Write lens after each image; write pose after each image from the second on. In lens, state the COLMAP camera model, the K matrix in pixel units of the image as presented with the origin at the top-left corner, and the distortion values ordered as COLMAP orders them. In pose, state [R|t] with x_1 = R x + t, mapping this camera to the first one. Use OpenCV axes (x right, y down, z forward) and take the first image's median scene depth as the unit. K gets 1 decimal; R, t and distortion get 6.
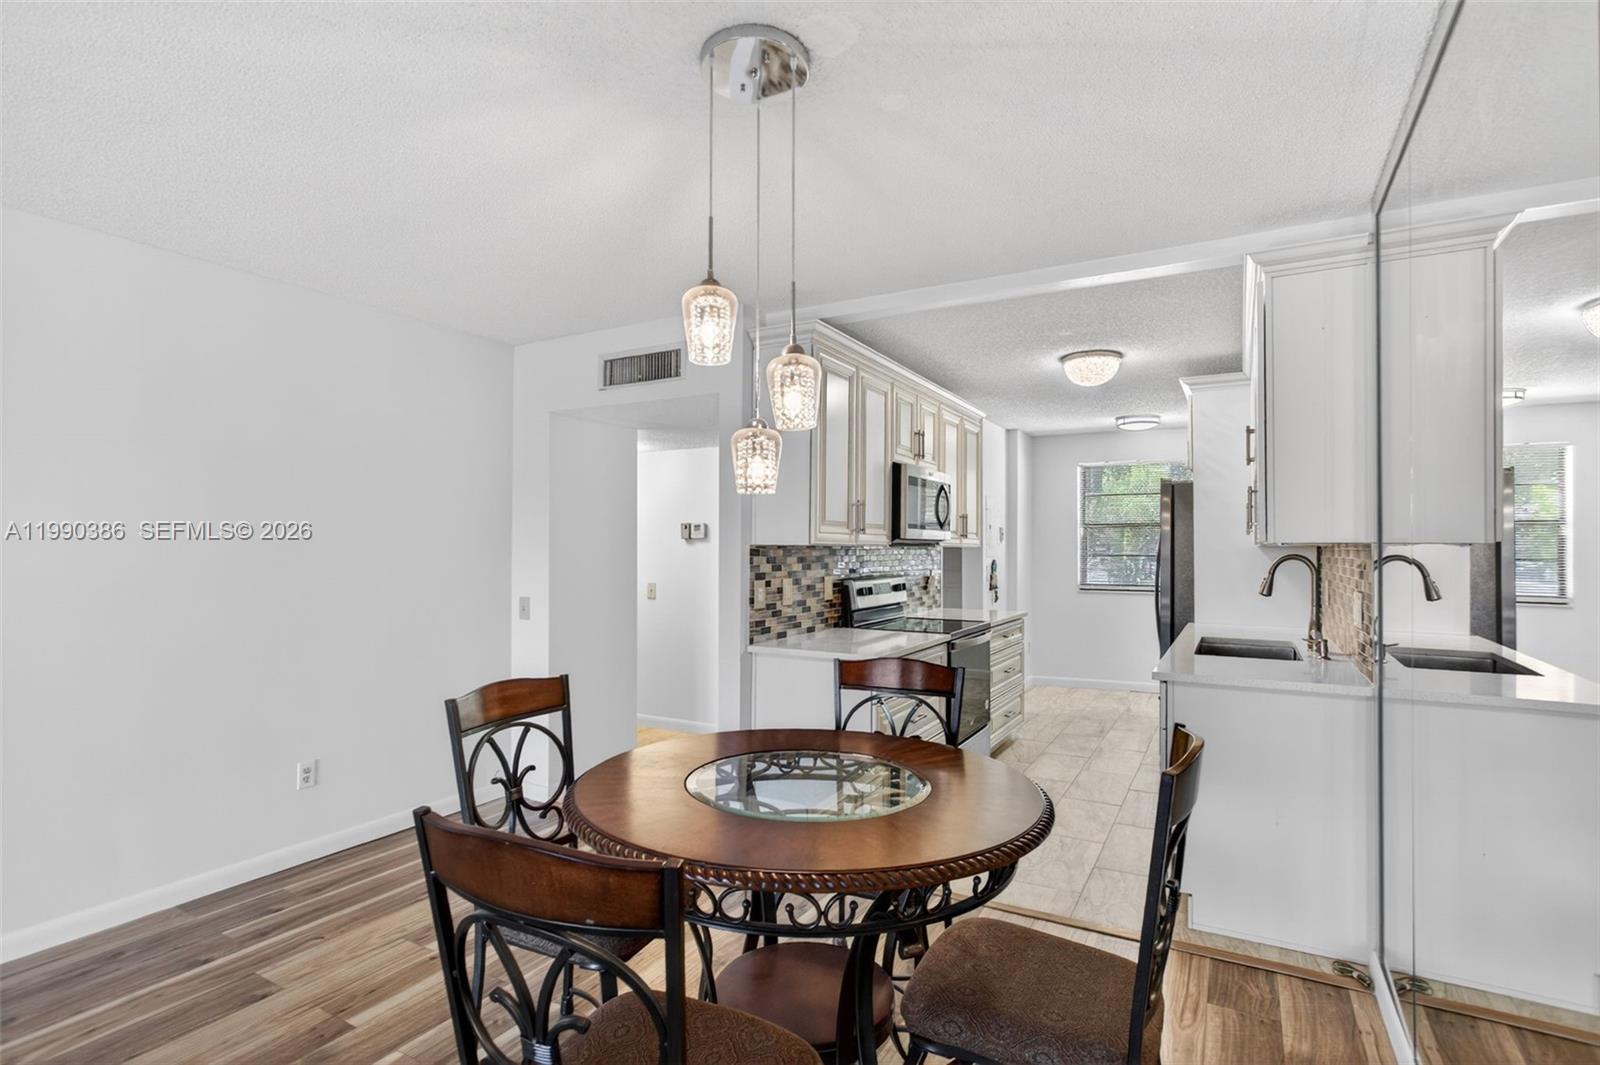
lens RADIAL K [[787.7, 0, 809.7], [0, 787.7, 533.8], [0, 0, 1]] dist [0.012138, -0.000025]
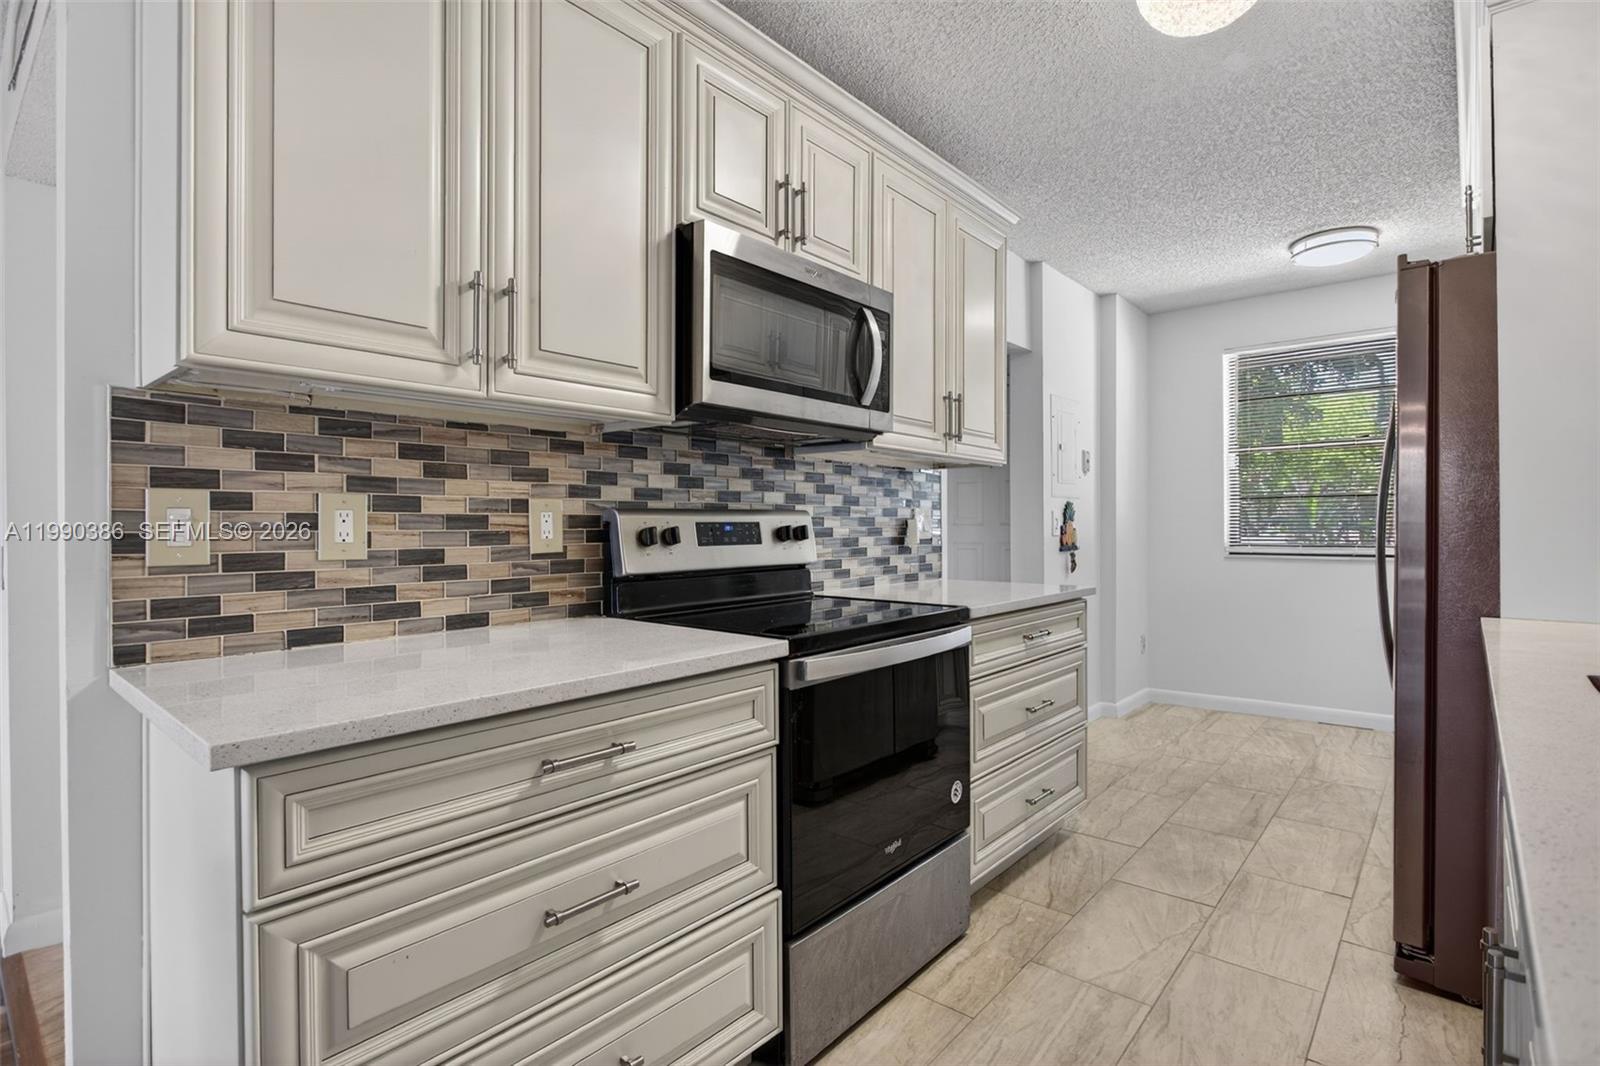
lens RADIAL K [[774.1, 0, 803.2], [0, 774.1, 526.5], [0, 0, 1]] dist [-0.003418, 0.000746]
pose [[0.979146, -0.006586, -0.203049, 0.241788], [0.010607, 0.999768, 0.018724, 0.060515], [0.202879, -0.020487, 0.978990, 0.587931]]
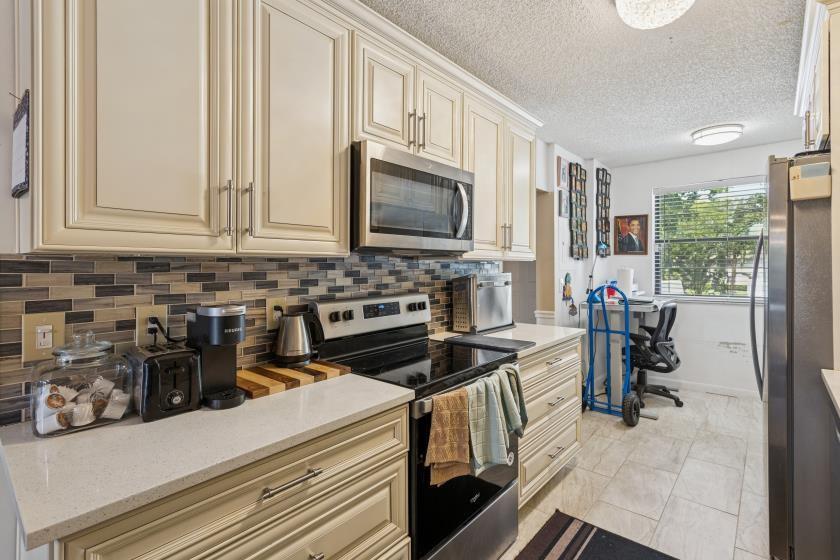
lens RADIAL K [[400.6, 0, 421.8], [0, 400.6, 263.8], [0, 0, 1]] dist [0.027172, -0.007276]
pose [[0.978386, -0.005835, -0.206706, 0.233674], [0.008869, 0.999866, 0.013756, 0.016369], [0.206598, -0.015292, 0.978306, 0.627481]]
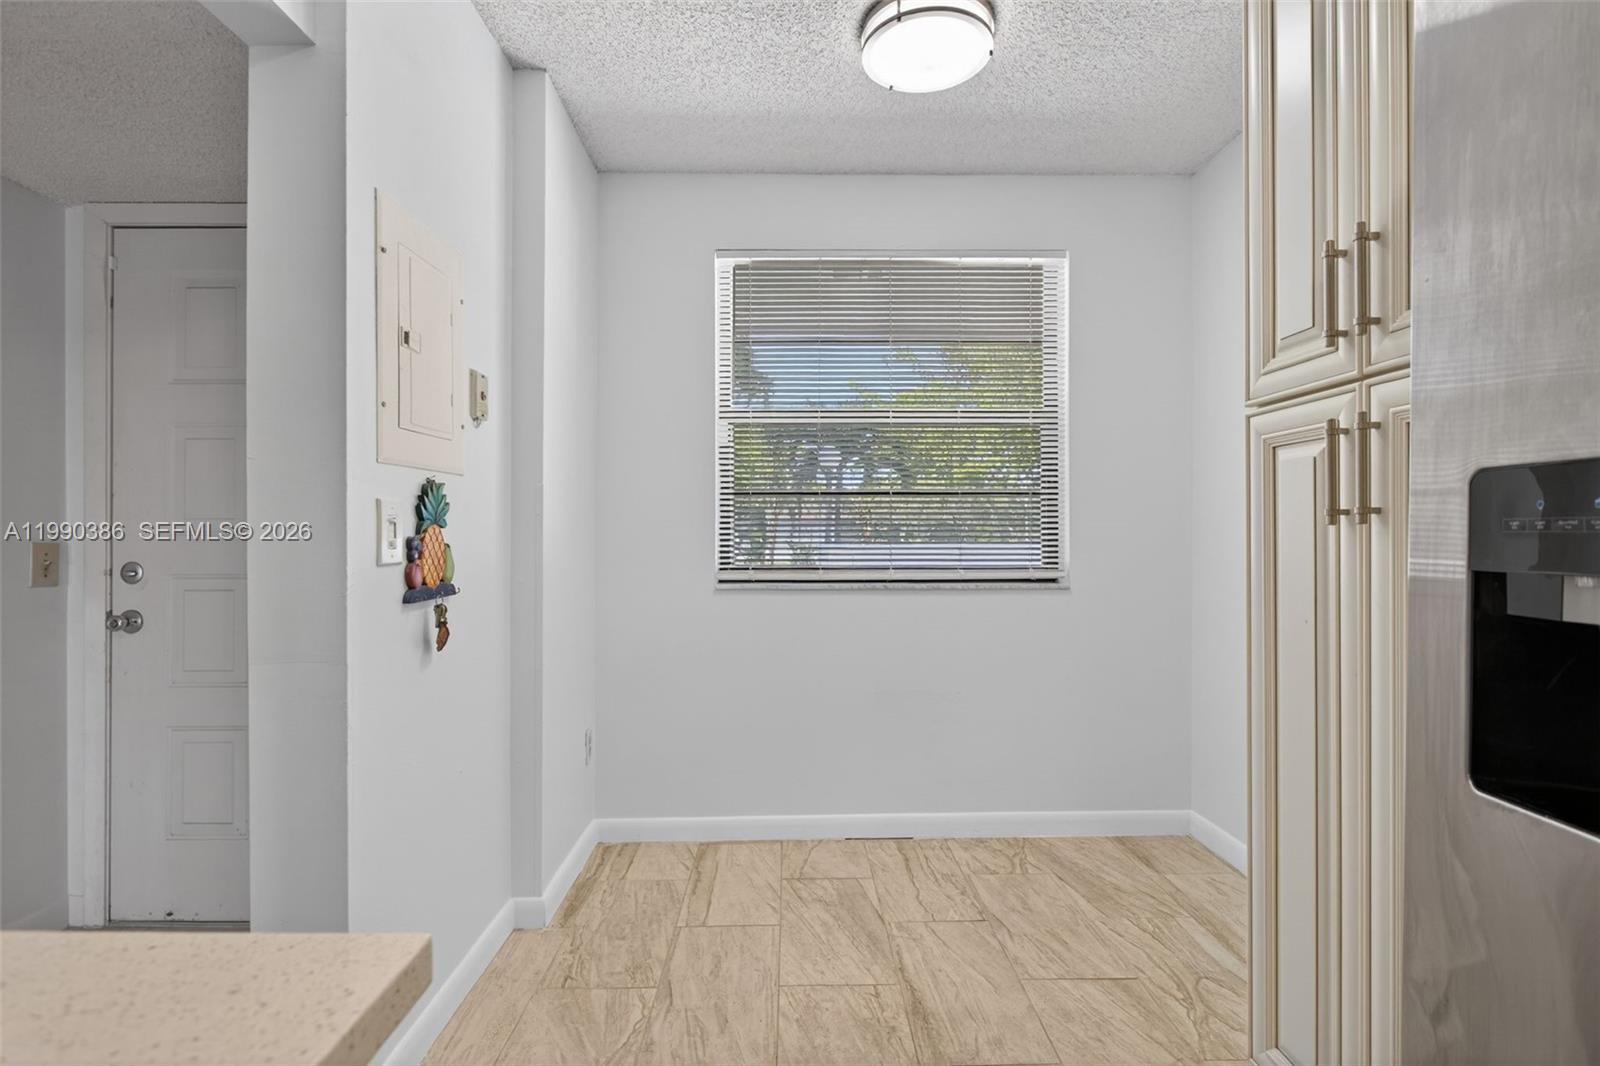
lens RADIAL K [[774.1, 0, 803.2], [0, 774.1, 526.5], [0, 0, 1]] dist [-0.003418, 0.000746]
pose [[0.875353, -0.002613, 0.483478, 0.341765], [-0.004028, 0.999911, 0.012698, 0.069161], [-0.483468, -0.013063, 0.875265, 1.141408]]
